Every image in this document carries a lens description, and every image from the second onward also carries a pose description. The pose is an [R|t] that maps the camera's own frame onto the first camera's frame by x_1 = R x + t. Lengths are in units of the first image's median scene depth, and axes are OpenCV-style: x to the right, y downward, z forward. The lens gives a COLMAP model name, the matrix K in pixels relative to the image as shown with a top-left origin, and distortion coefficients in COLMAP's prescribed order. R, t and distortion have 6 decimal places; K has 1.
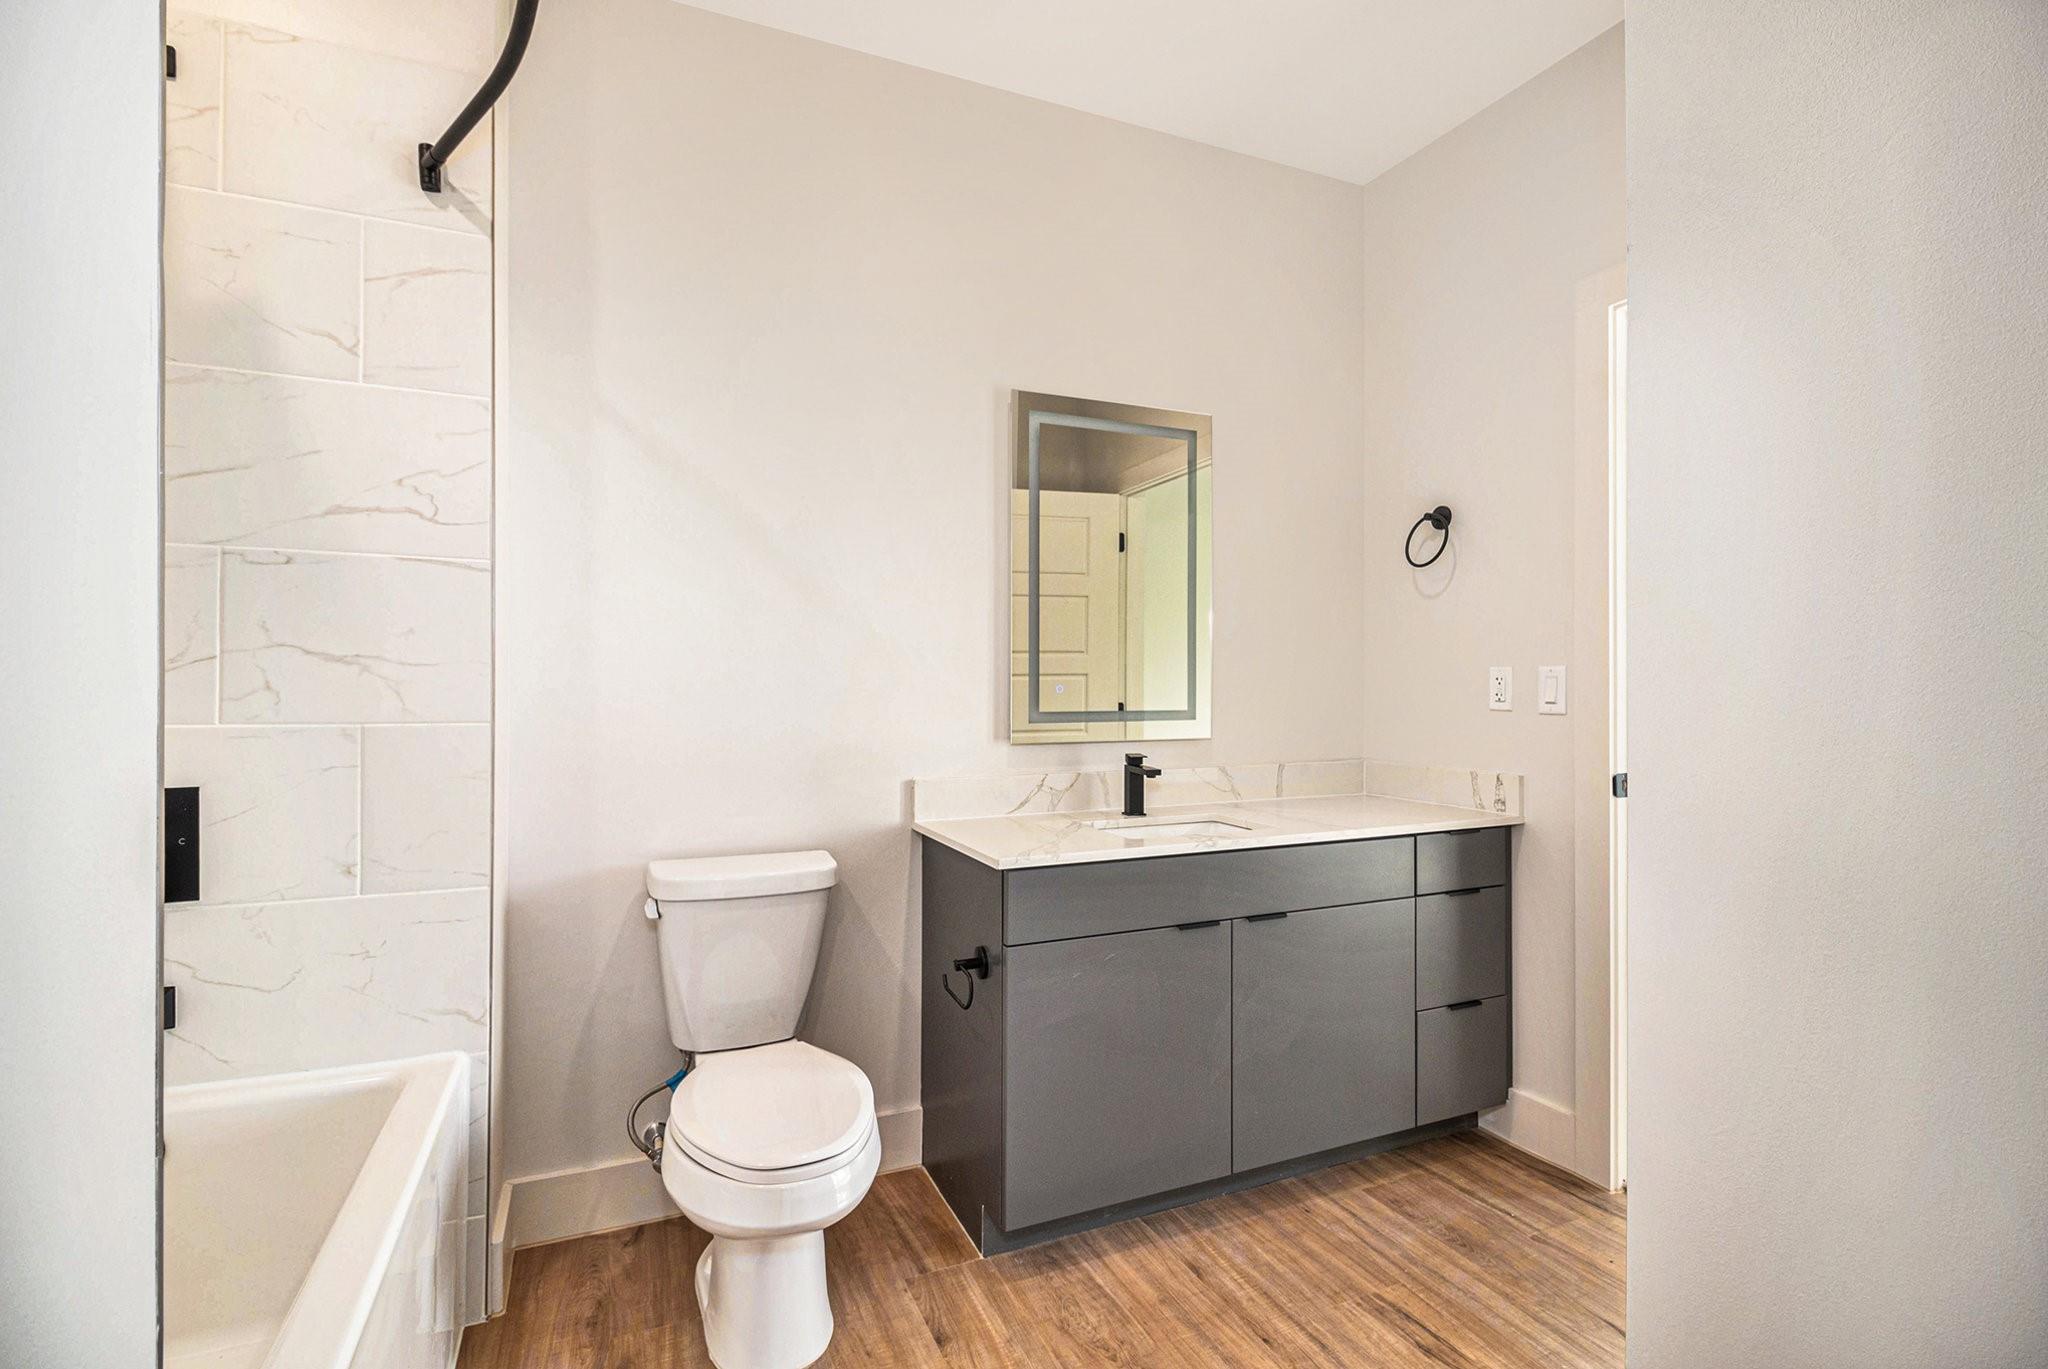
lens RADIAL K [[958.1, 0, 1046.9], [0, 958.1, 674.6], [0, 0, 1]] dist [0.012937, -0.018368]
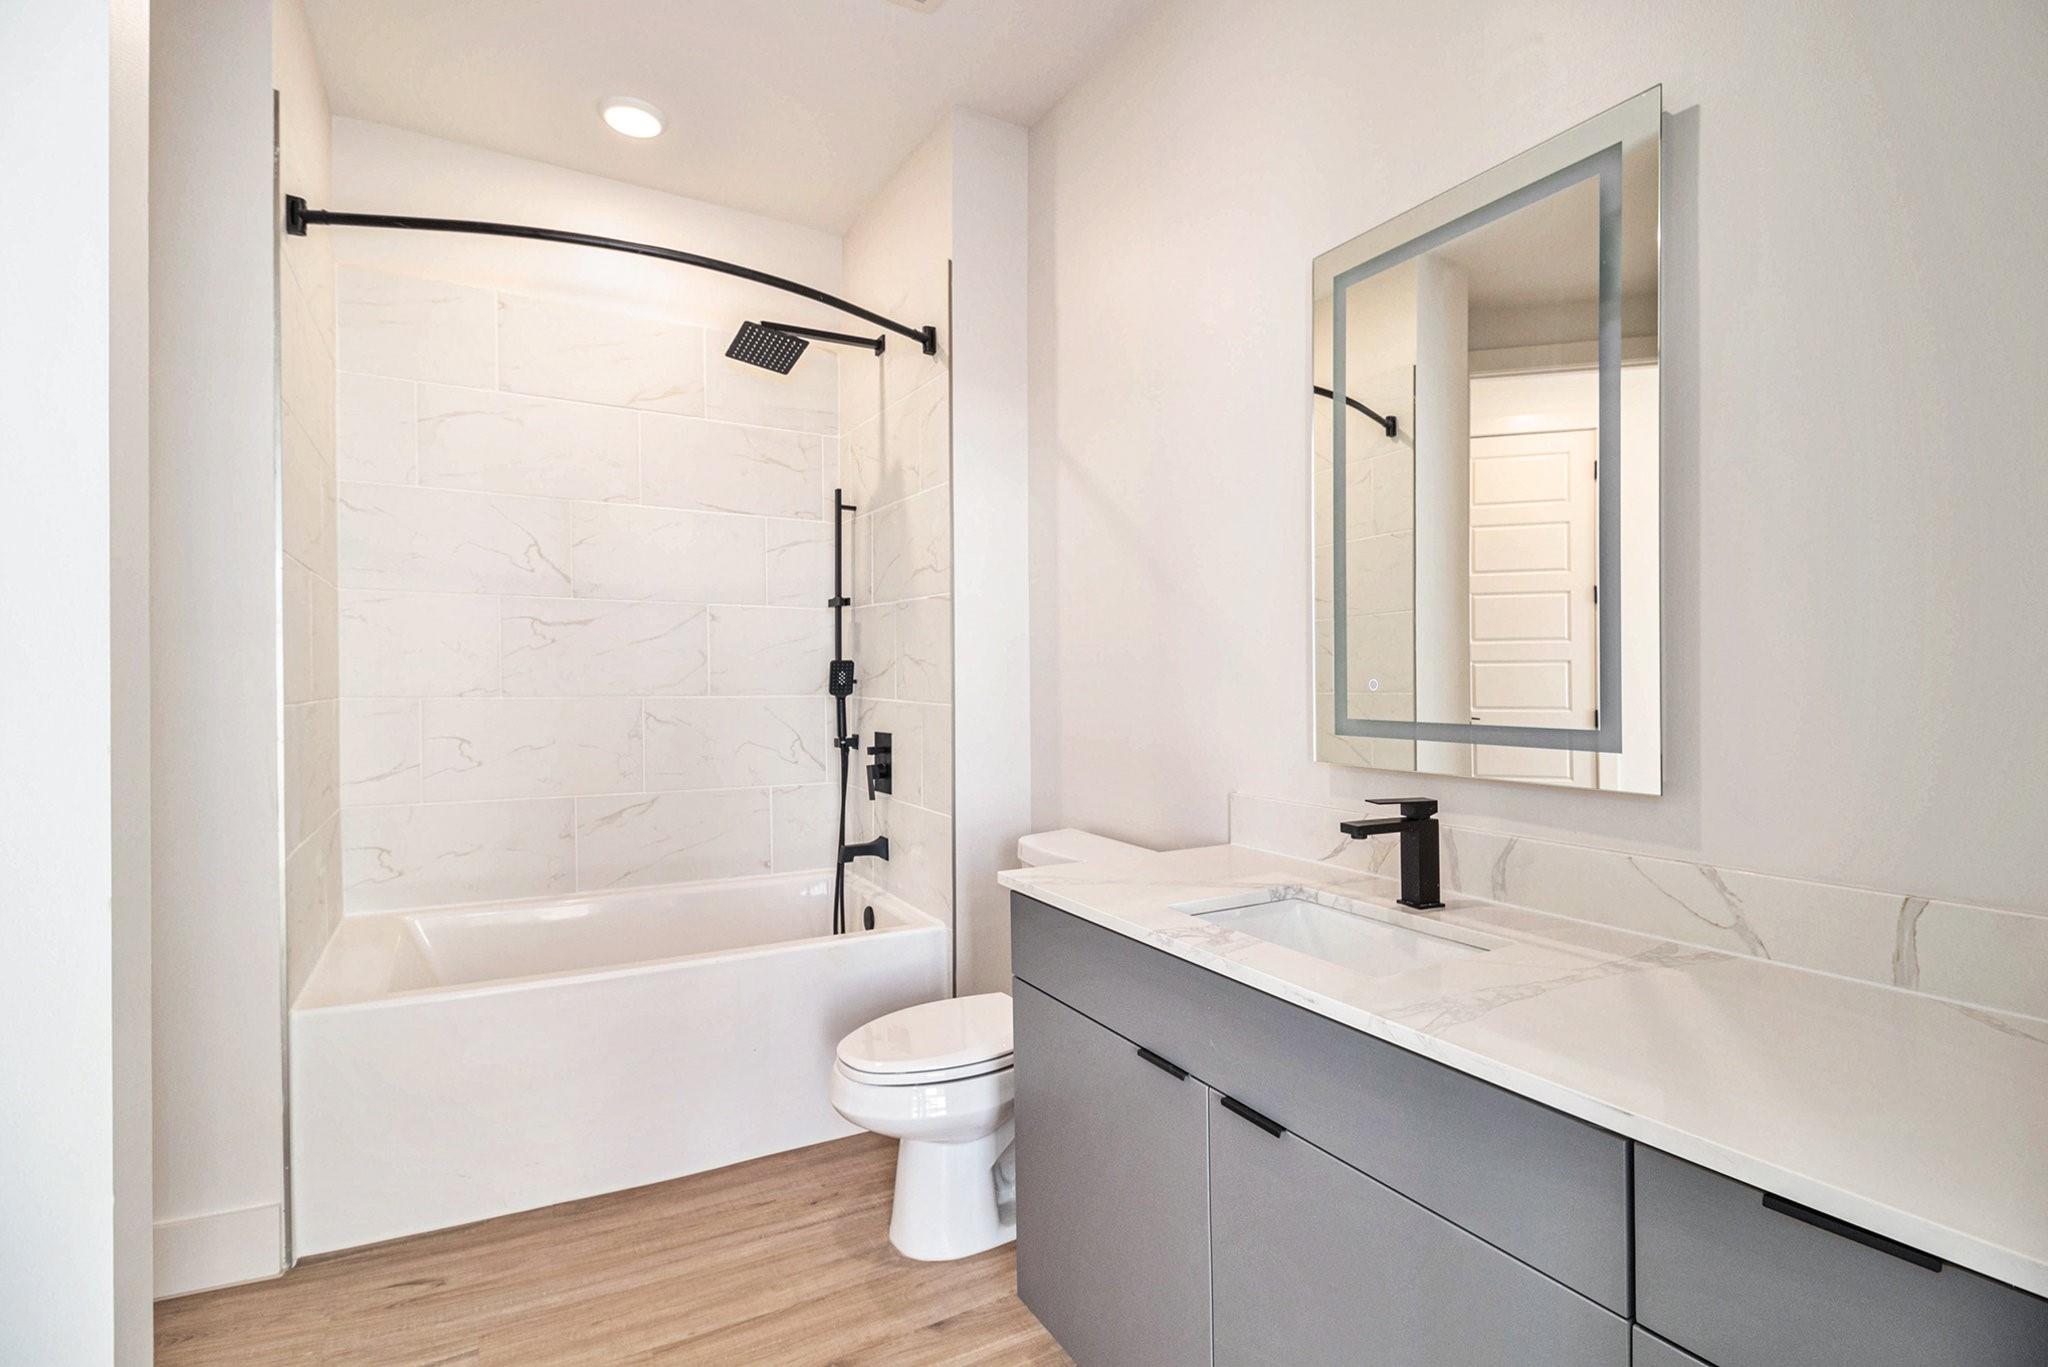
lens RADIAL K [[953.9, 0, 1024.0], [0, 953.9, 683.5], [0, 0, 1]] dist [-0.000779, -0.018980]
pose [[0.087023, -0.000522, -0.996206, 0.636943], [0.002579, 0.999997, -0.000298, 0.014183], [0.996203, -0.002543, 0.087024, 0.718187]]
